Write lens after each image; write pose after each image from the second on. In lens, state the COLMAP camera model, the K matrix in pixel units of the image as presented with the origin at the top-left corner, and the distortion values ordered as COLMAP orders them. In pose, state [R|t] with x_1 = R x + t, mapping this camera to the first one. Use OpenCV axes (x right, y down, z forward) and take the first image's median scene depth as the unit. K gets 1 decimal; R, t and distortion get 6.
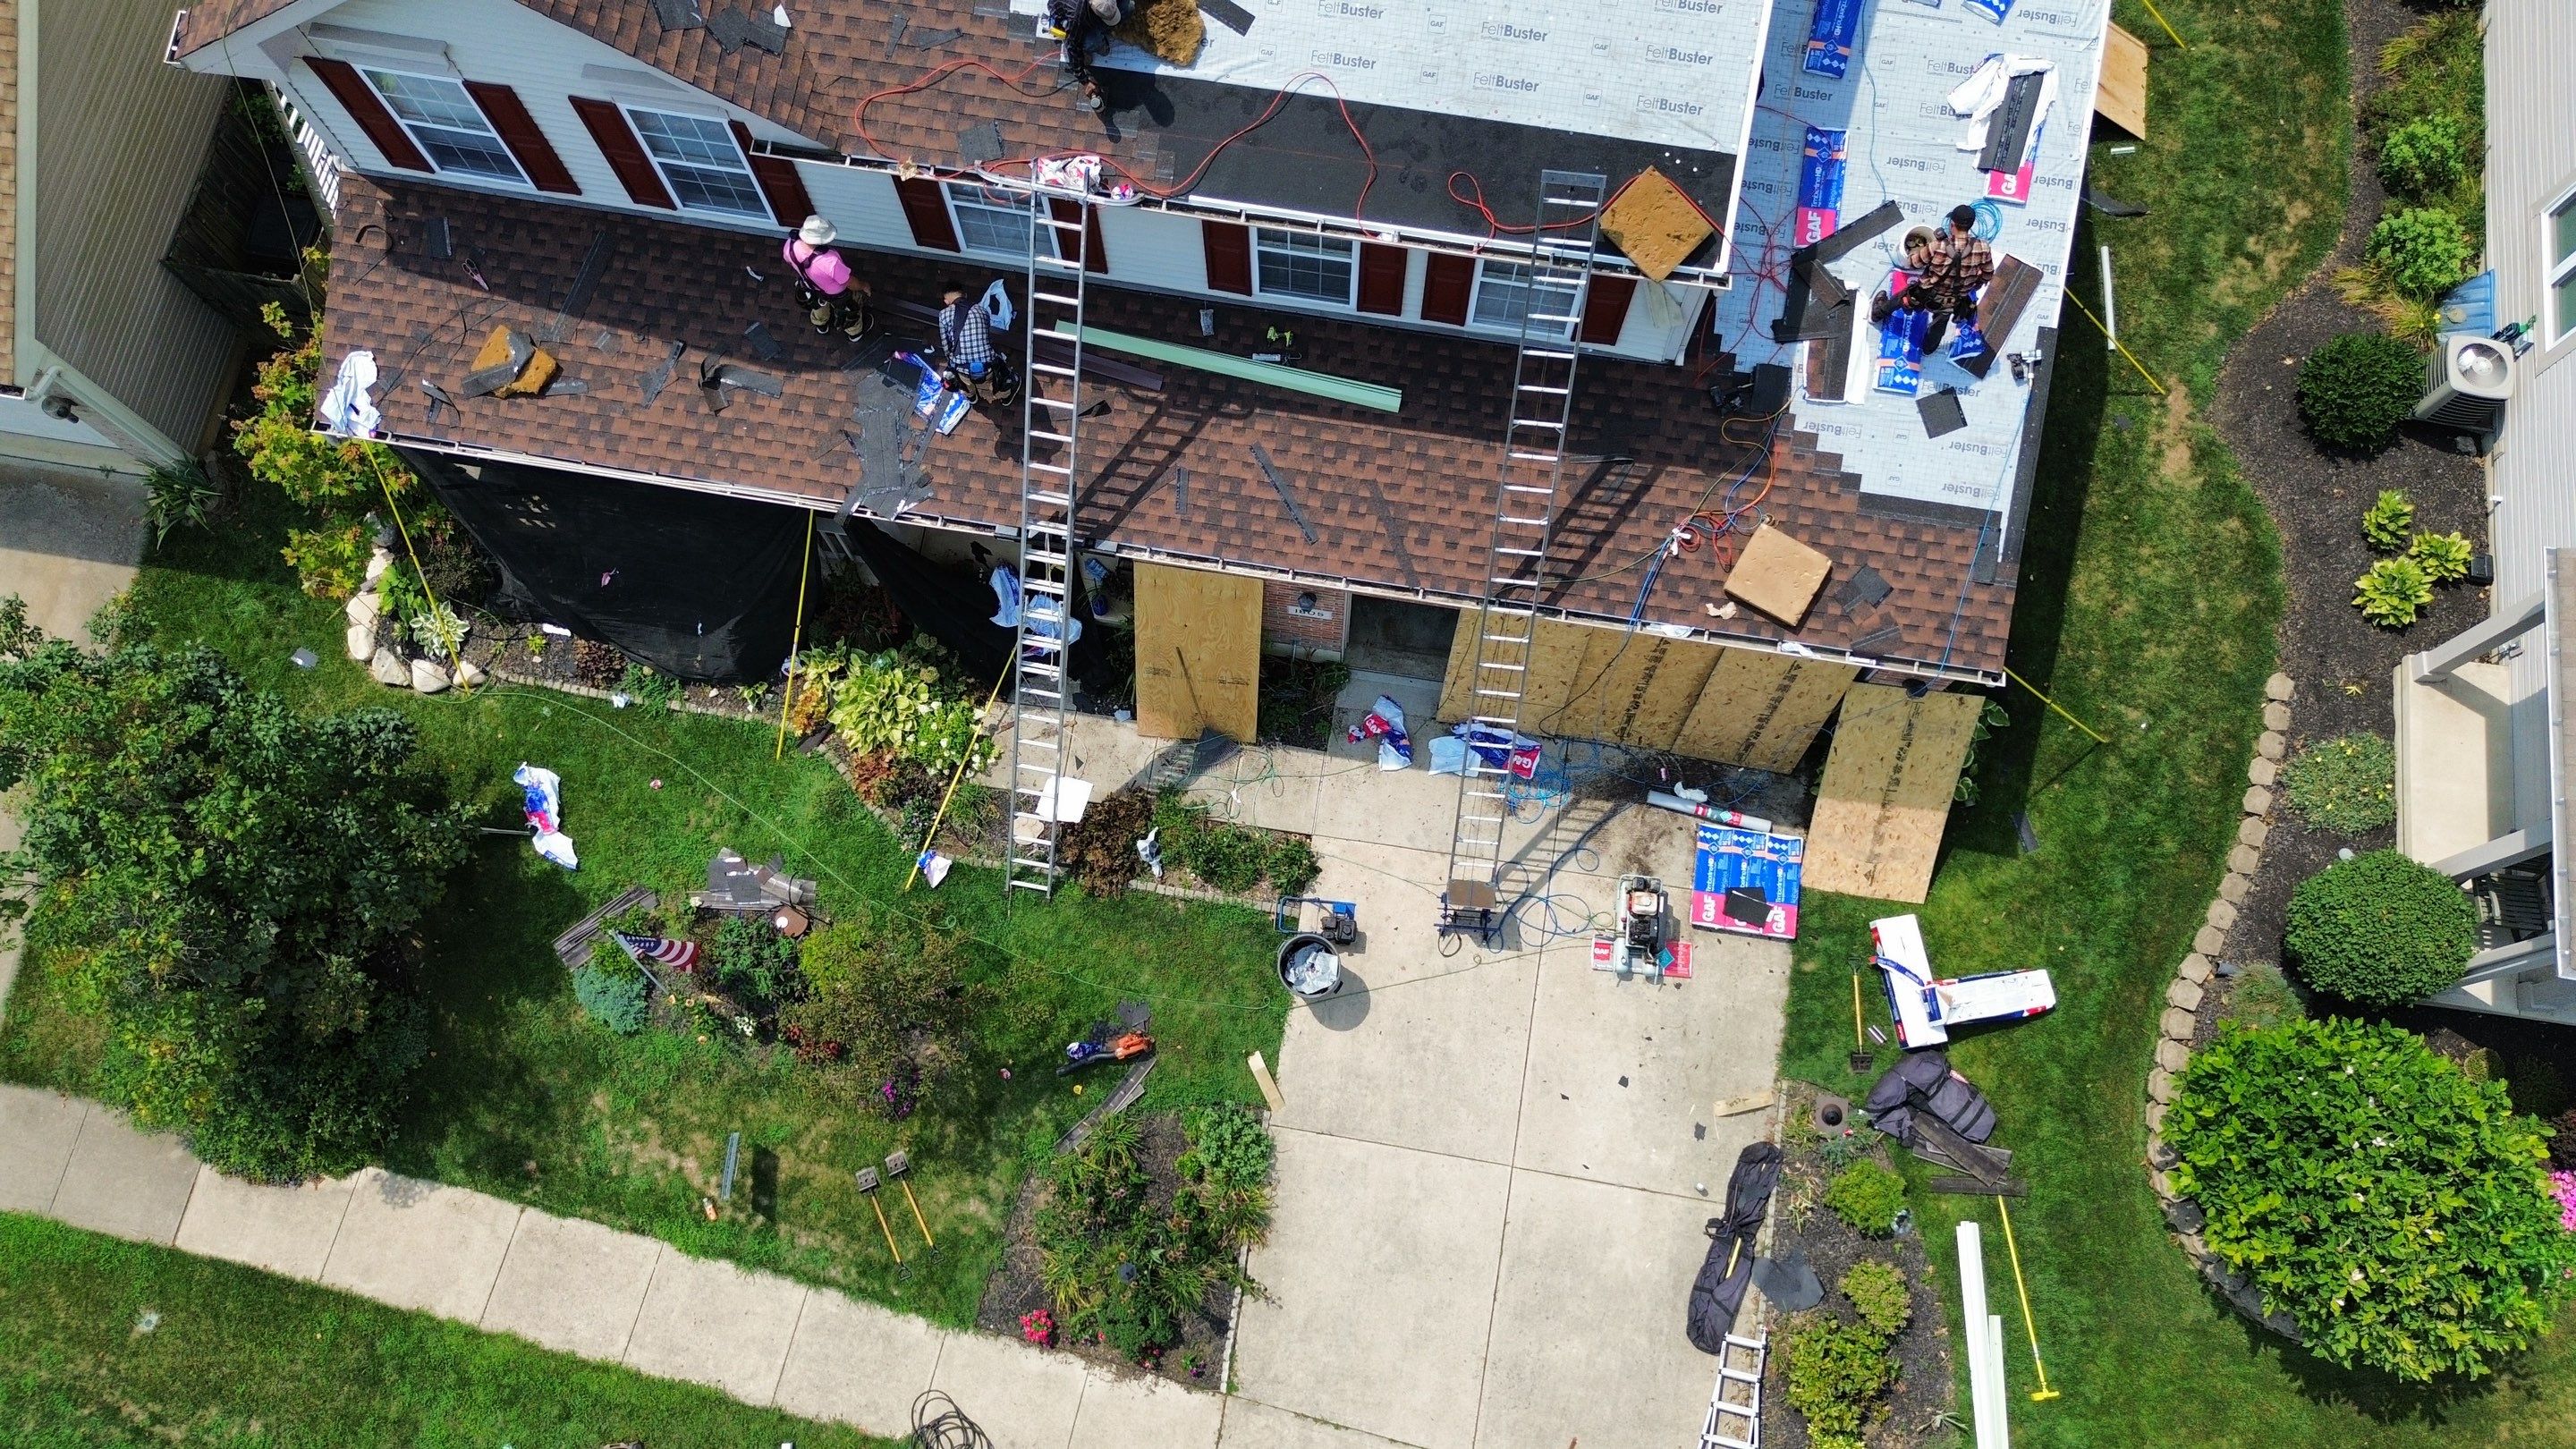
lens RADIAL K [[1841.7, 0, 1295.0], [0, 1841.7, 729.6], [0, 0, 1]] dist [0.051027, -0.048332]
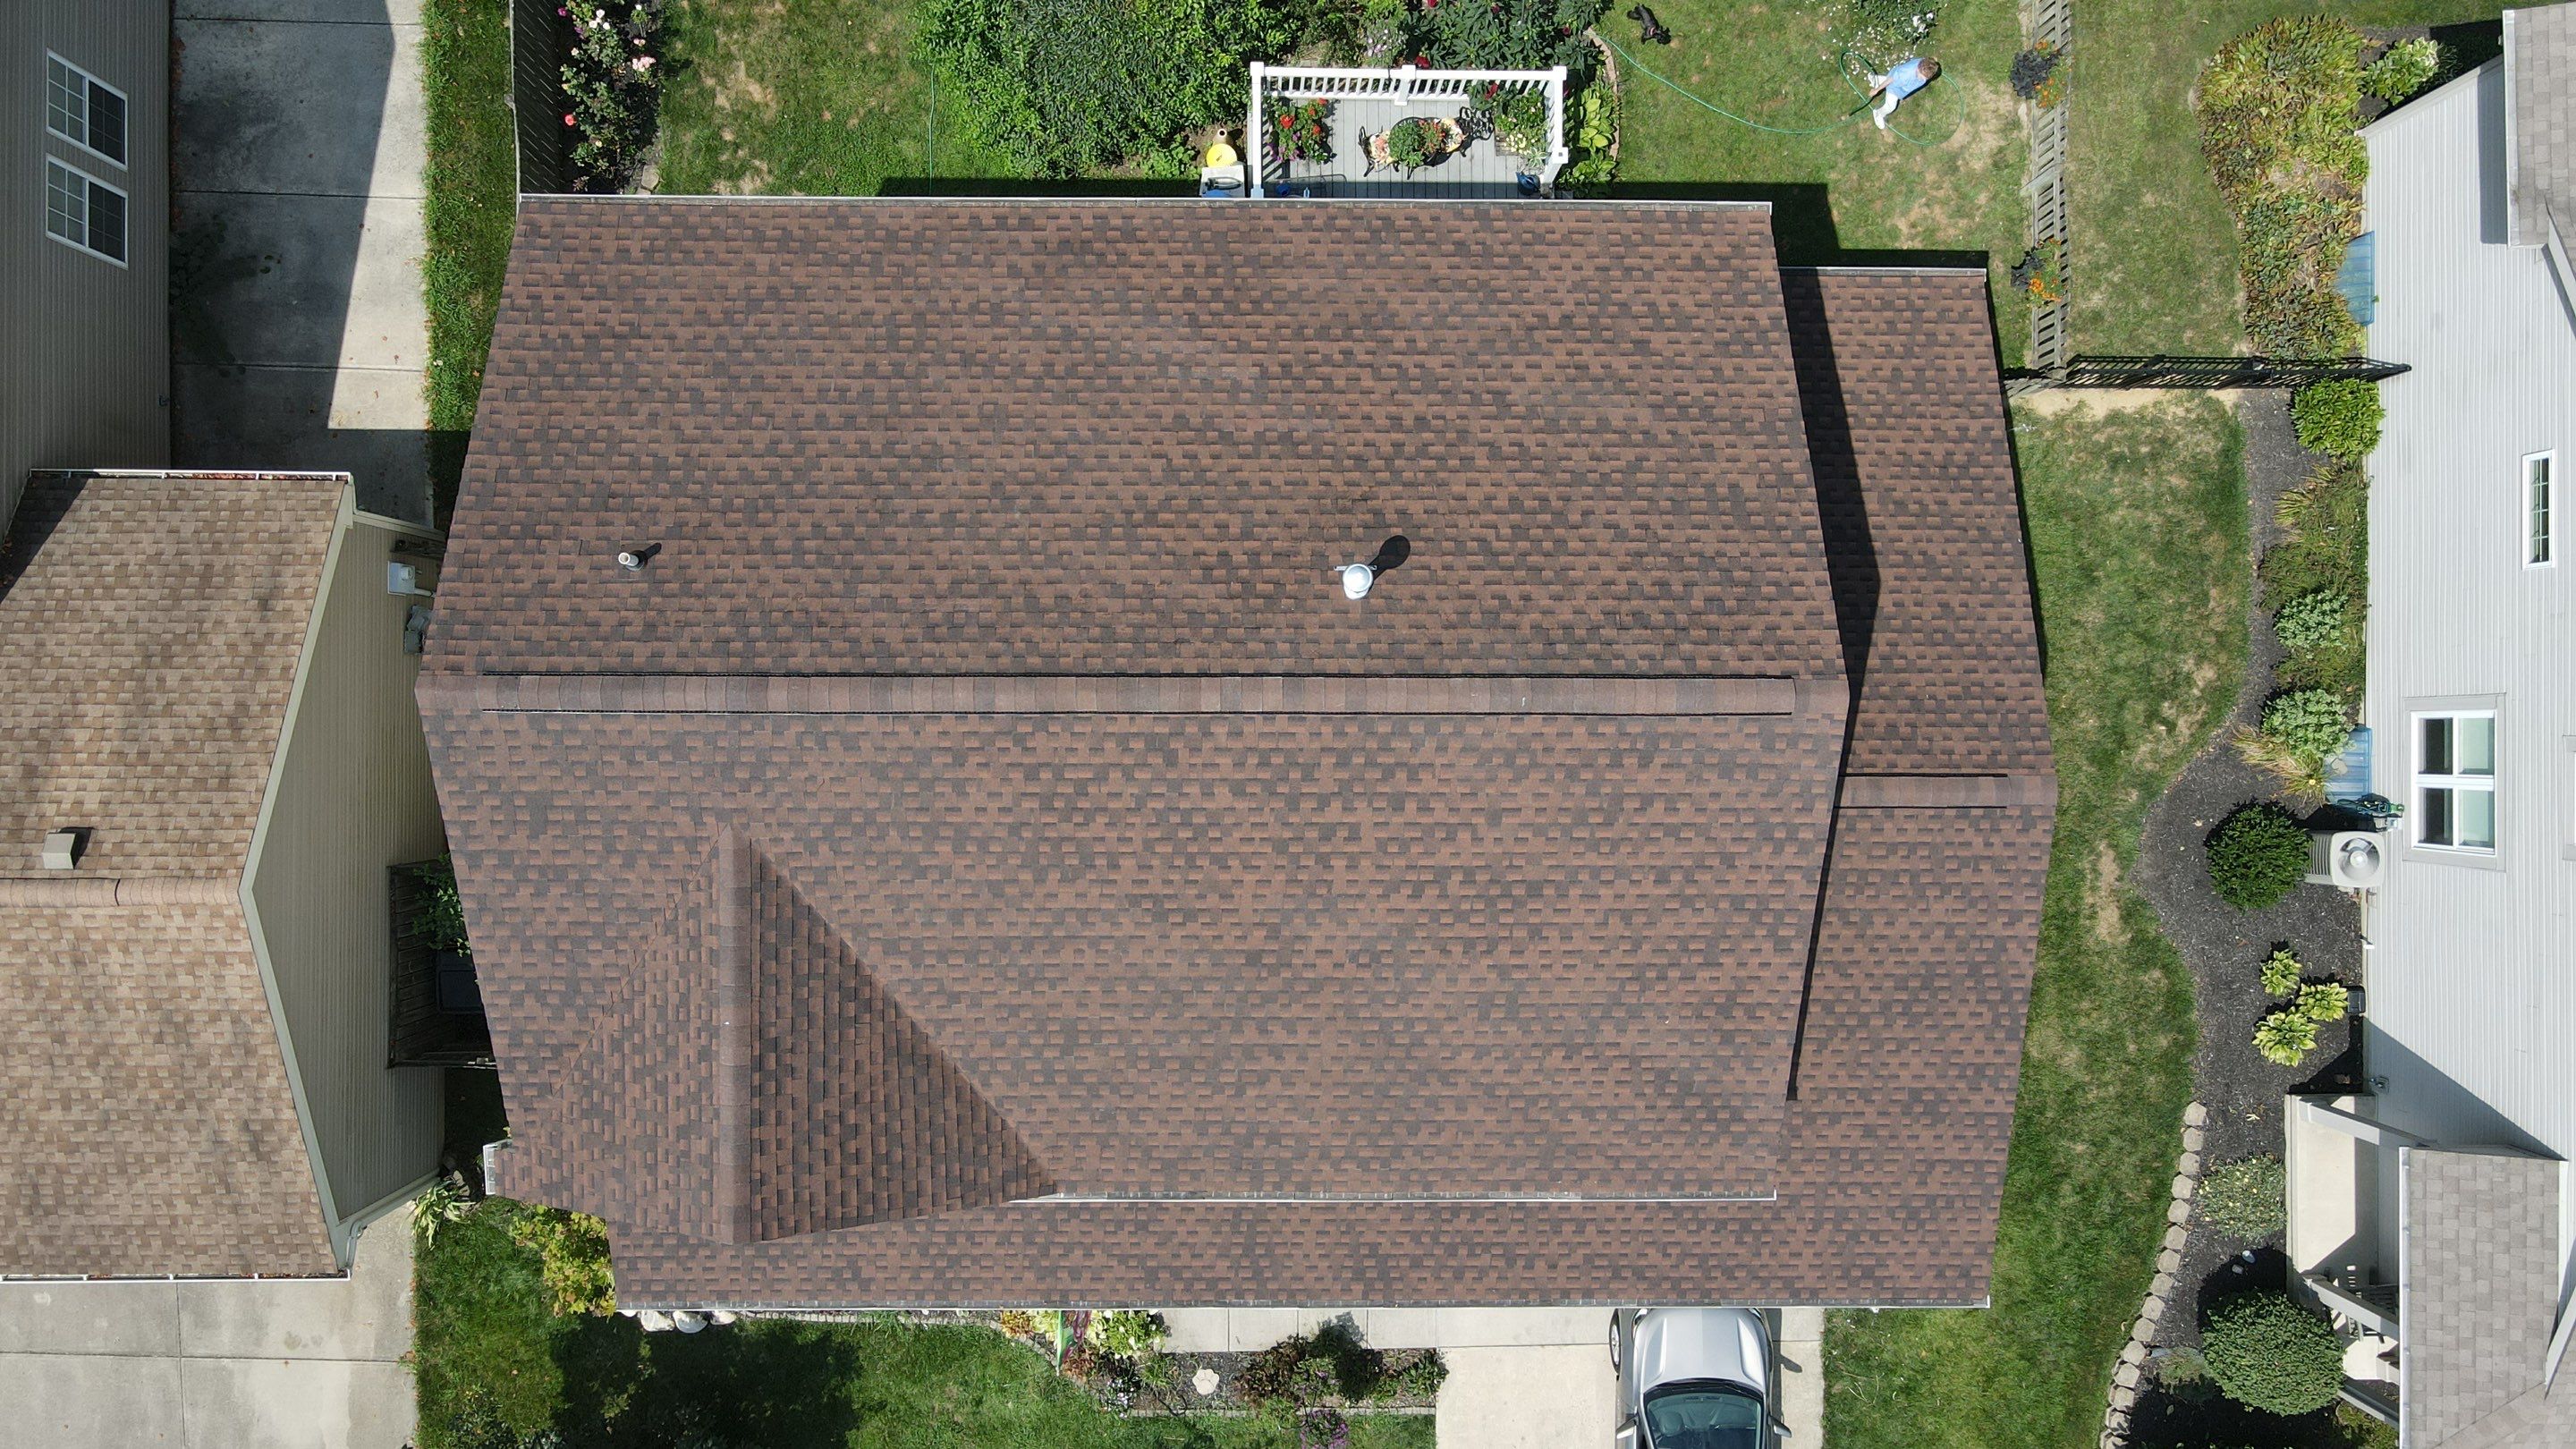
lens RADIAL K [[1841.7, 0, 1261.0], [0, 1841.7, 741.0], [0, 0, 1]] dist [0.051027, -0.048332]
pose [[0.987767, -0.155268, 0.014441, -0.070387], [0.144931, 0.948276, 0.282433, -0.798056], [-0.057547, -0.276885, 0.959178, -0.089720]]
